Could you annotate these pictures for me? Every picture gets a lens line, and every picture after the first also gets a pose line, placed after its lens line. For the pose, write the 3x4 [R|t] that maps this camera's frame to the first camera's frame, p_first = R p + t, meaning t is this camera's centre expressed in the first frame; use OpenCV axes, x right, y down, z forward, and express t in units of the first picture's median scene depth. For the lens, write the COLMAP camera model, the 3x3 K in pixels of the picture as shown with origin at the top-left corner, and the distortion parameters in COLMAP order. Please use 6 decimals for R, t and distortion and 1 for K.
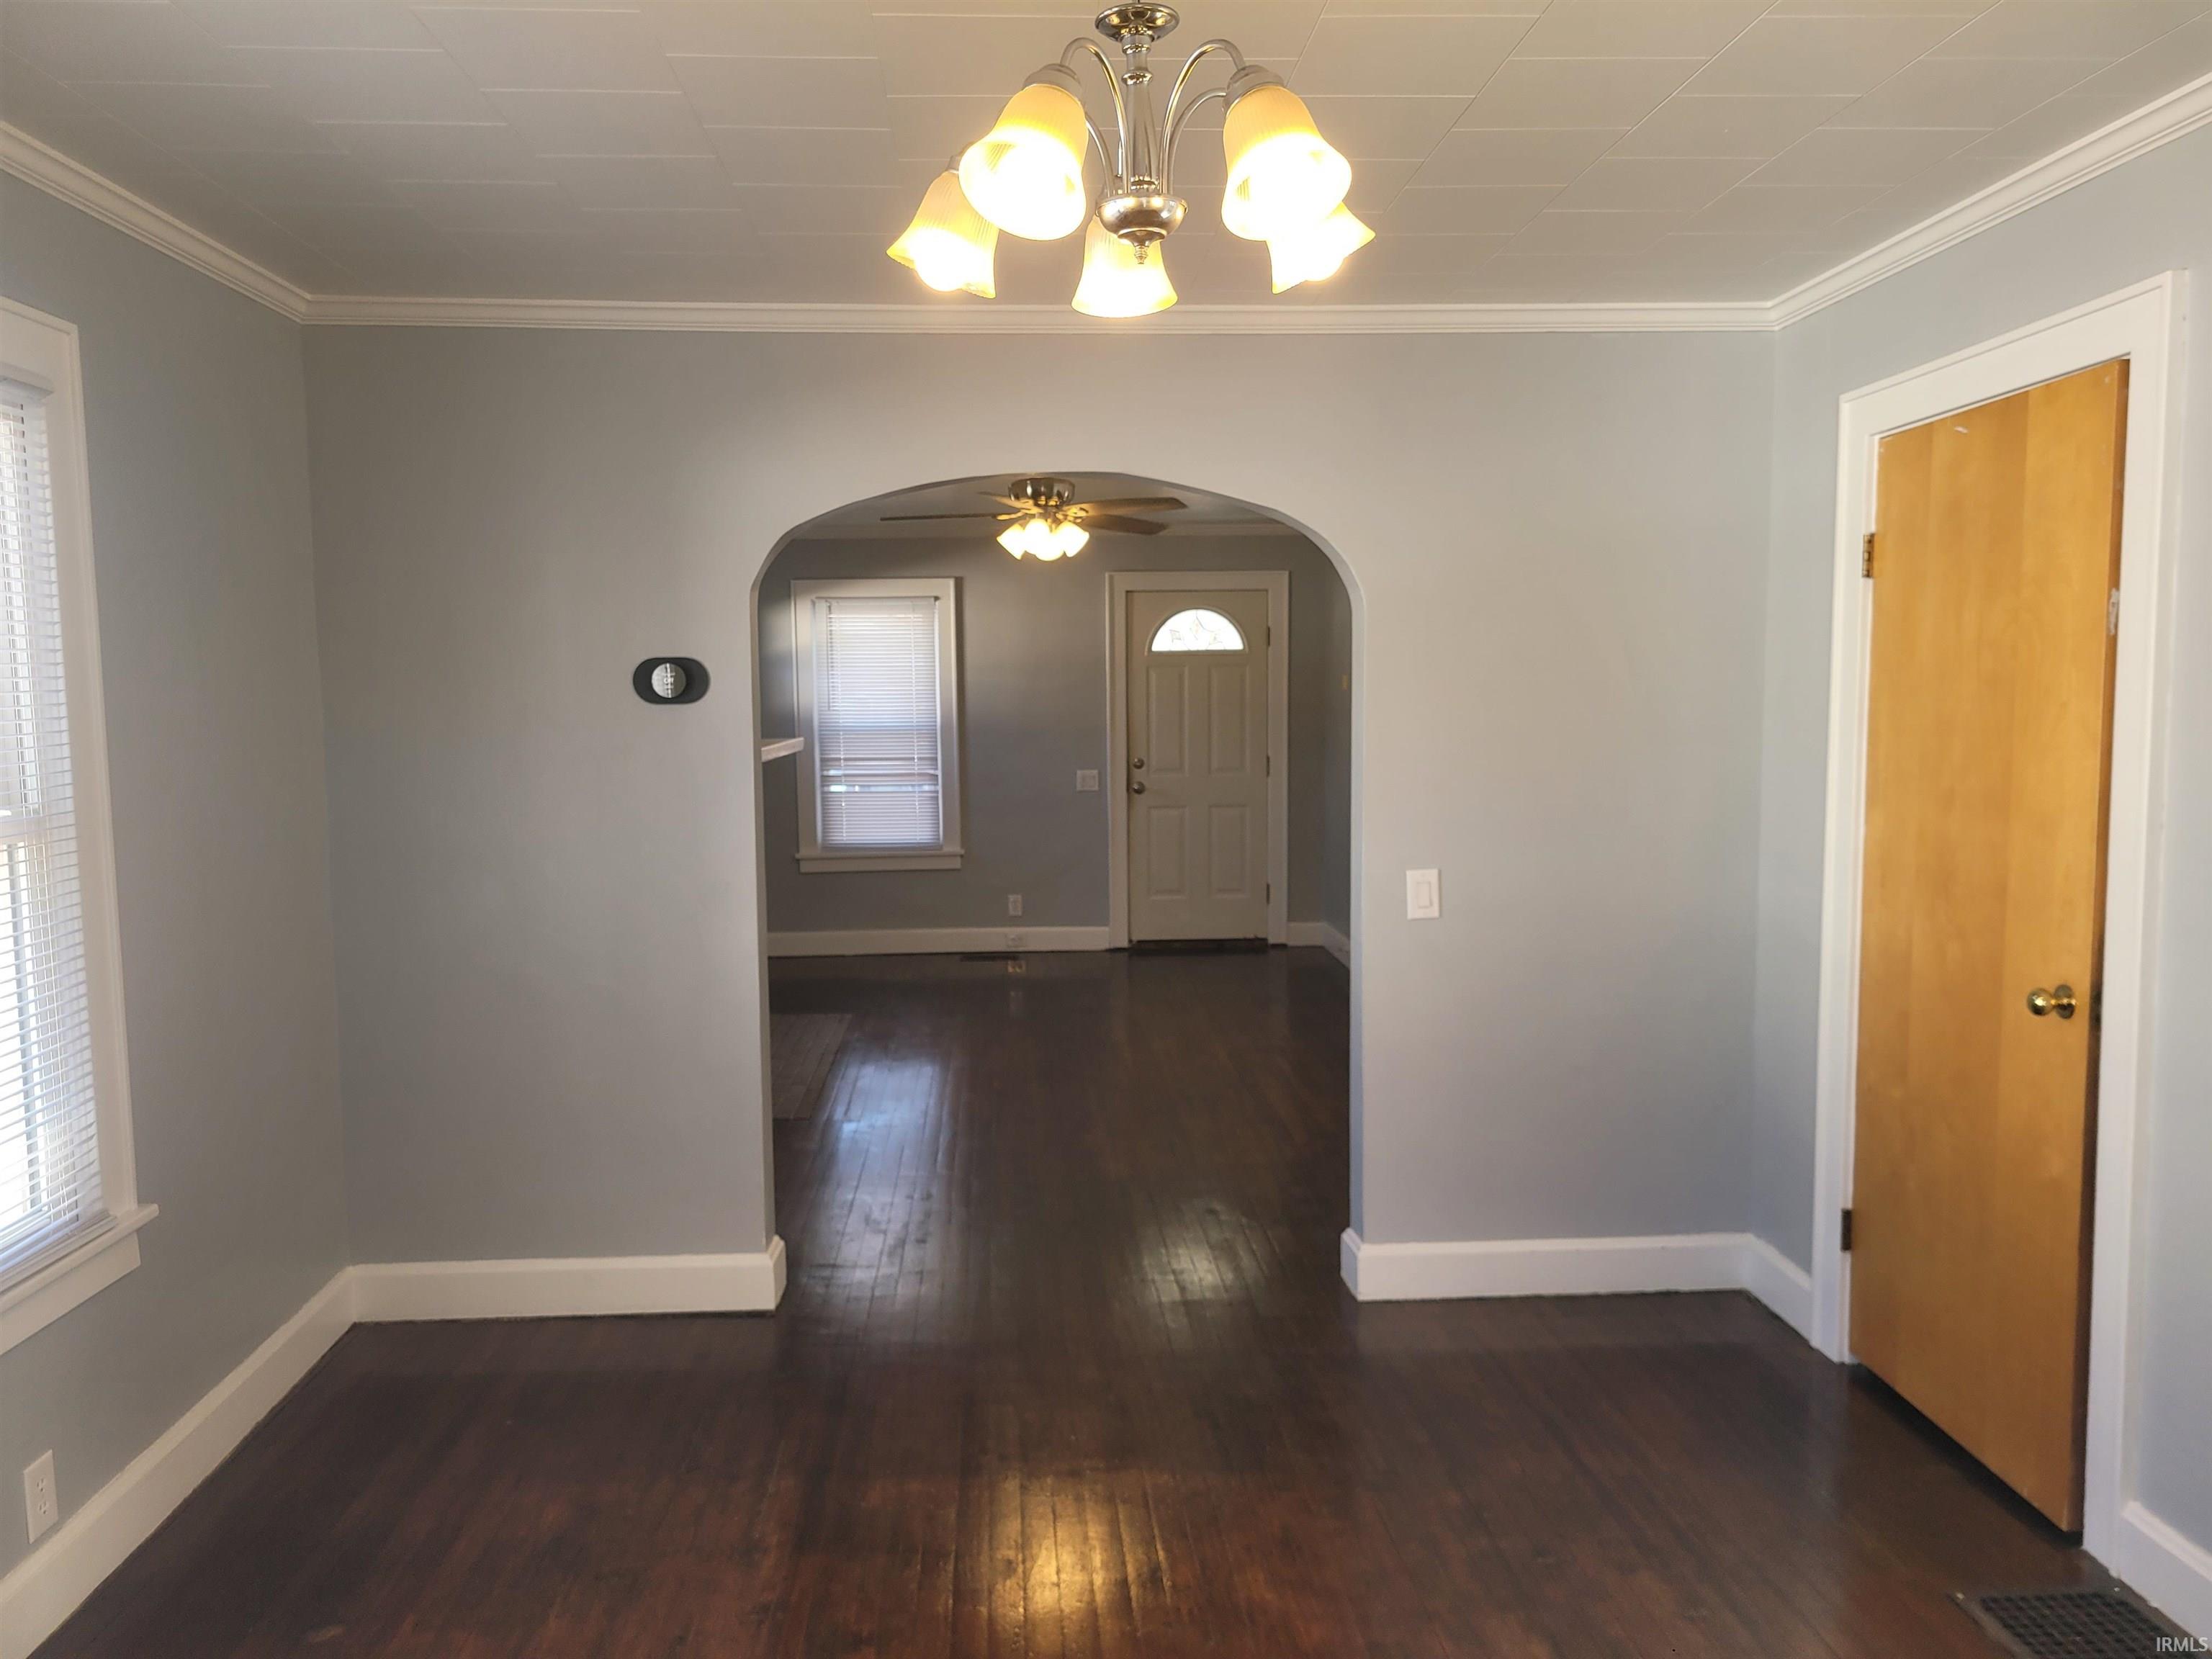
lens RADIAL K [[1650.7, 0, 1103.4], [0, 1650.7, 843.7], [0, 0, 1]] dist [0.045962, 0.005529]
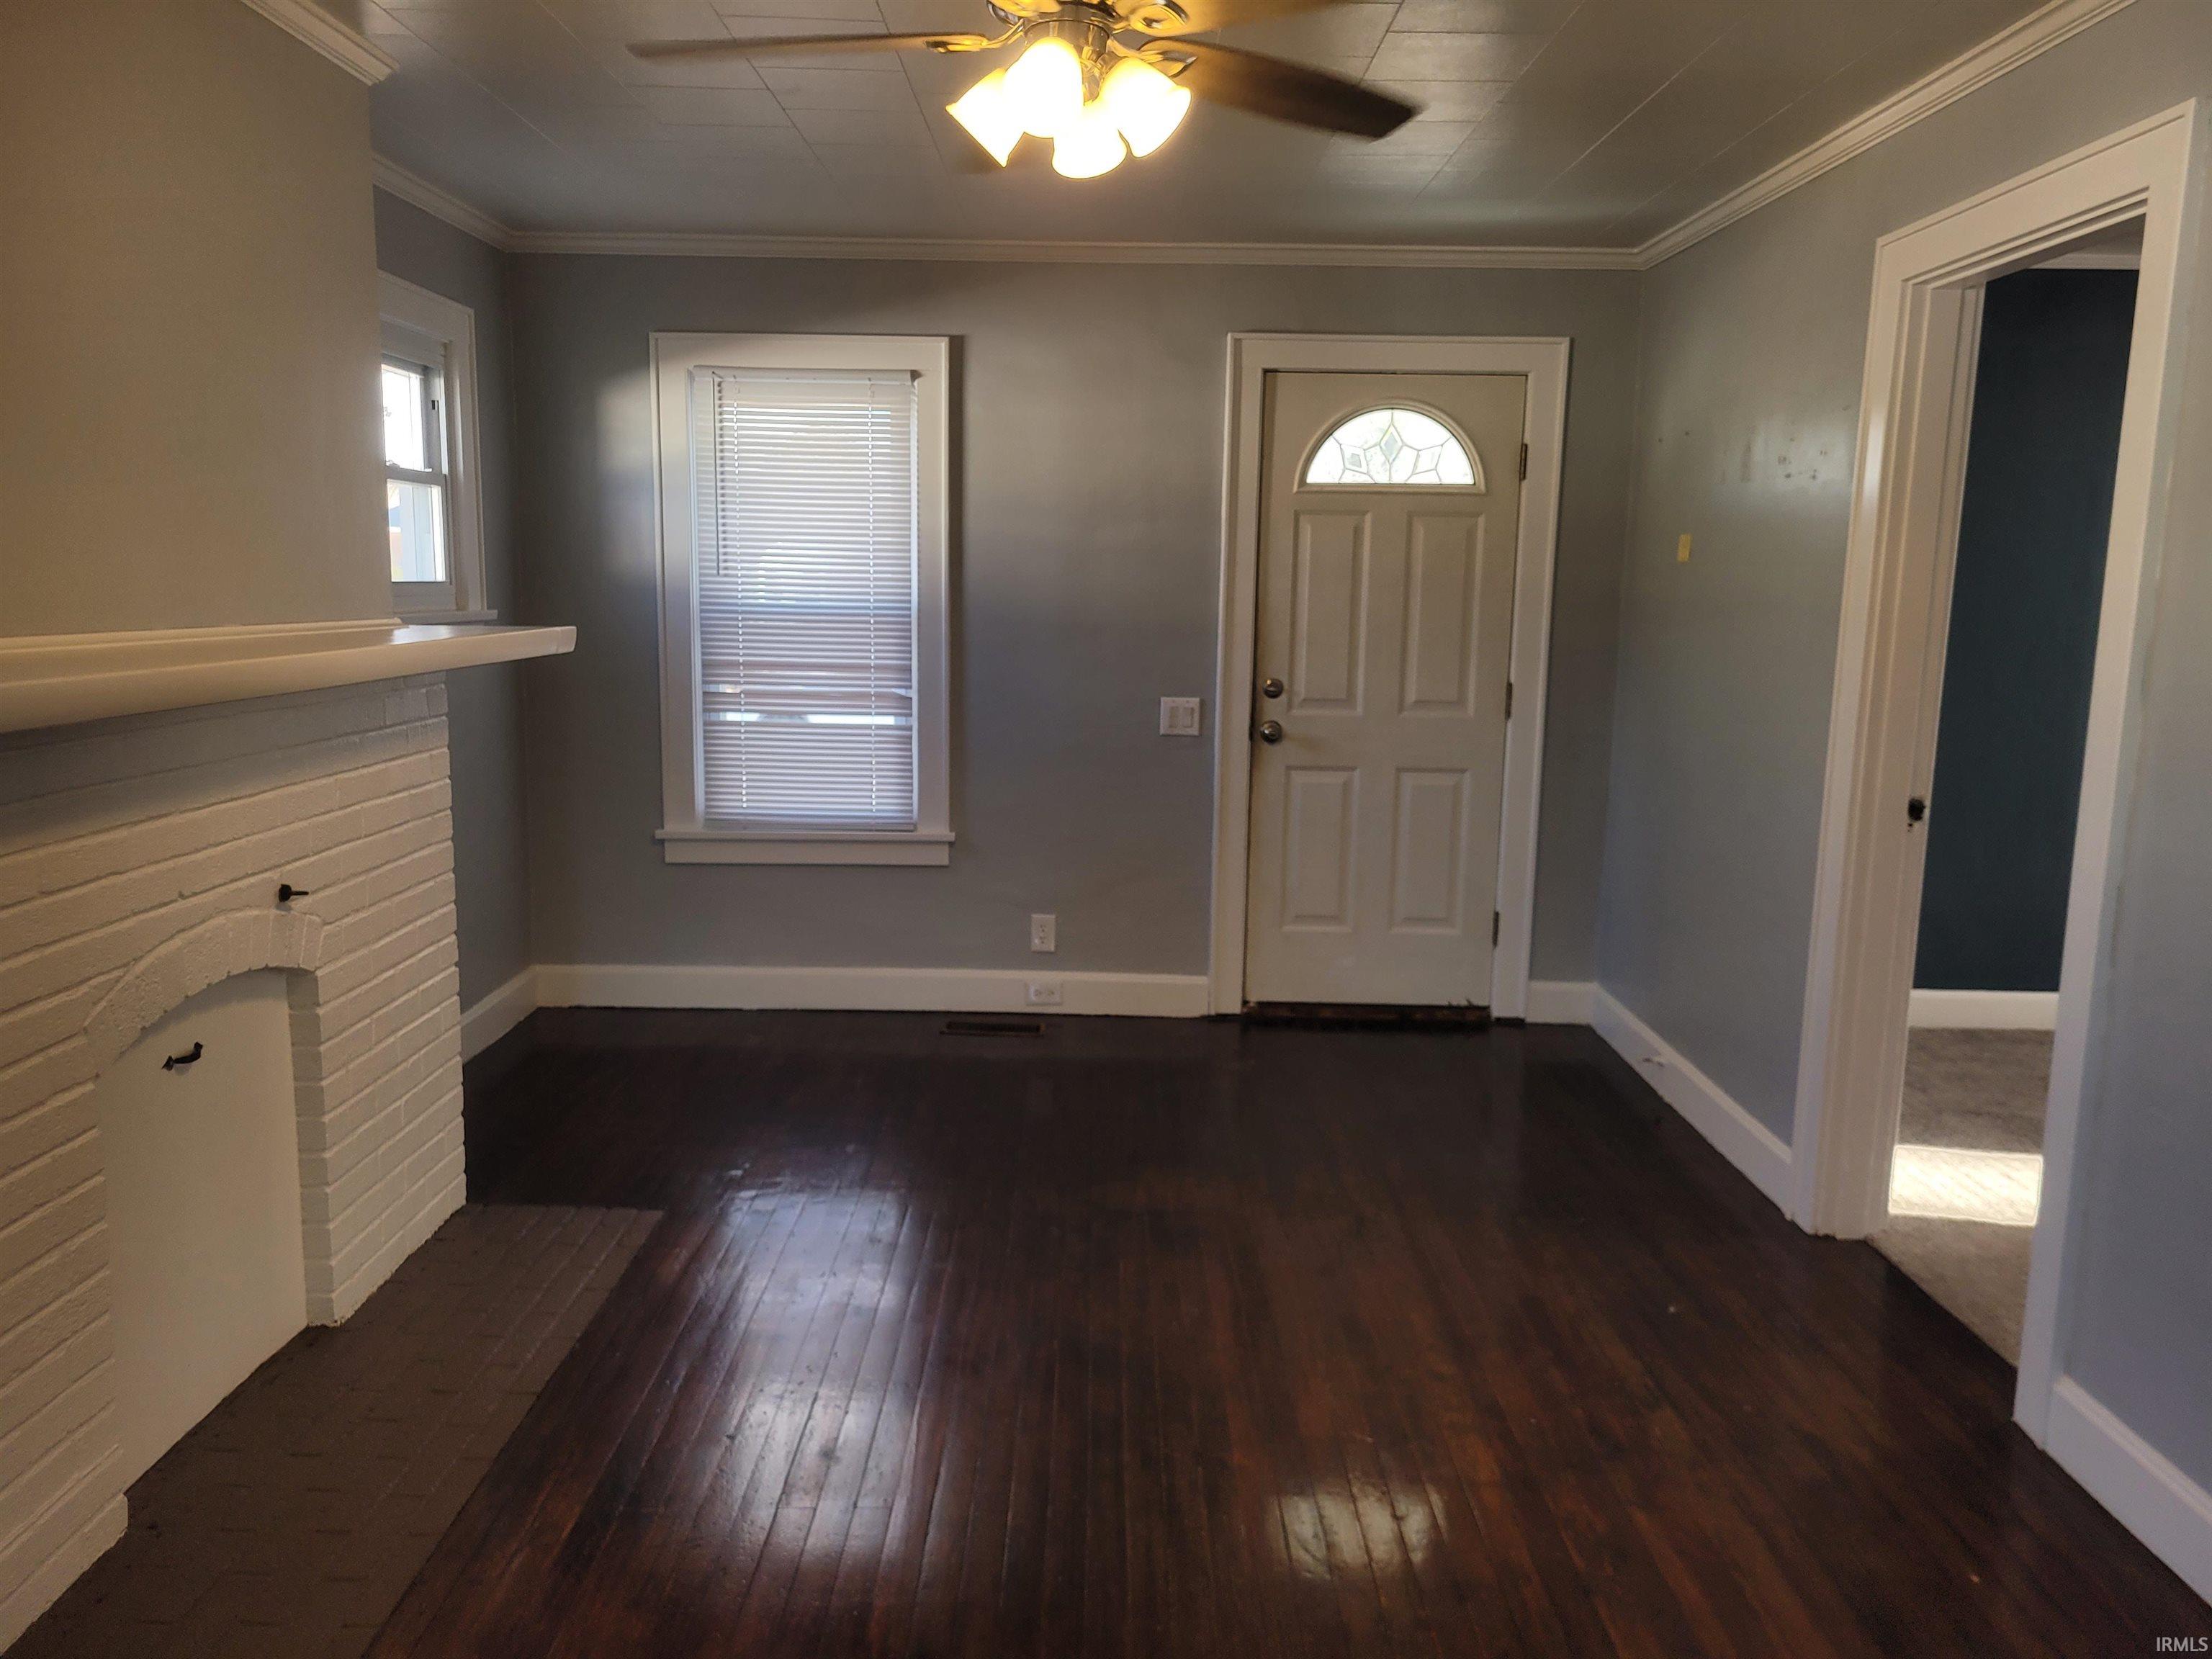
lens RADIAL K [[1650.7, 0, 1100.3], [0, 1650.7, 826.8], [0, 0, 1]] dist [0.045962, 0.005529]
pose [[0.997492, 0.038044, -0.059690, -0.001695], [-0.034346, 0.997496, 0.061815, -0.034838], [0.061892, -0.059610, 0.996301, 0.443028]]
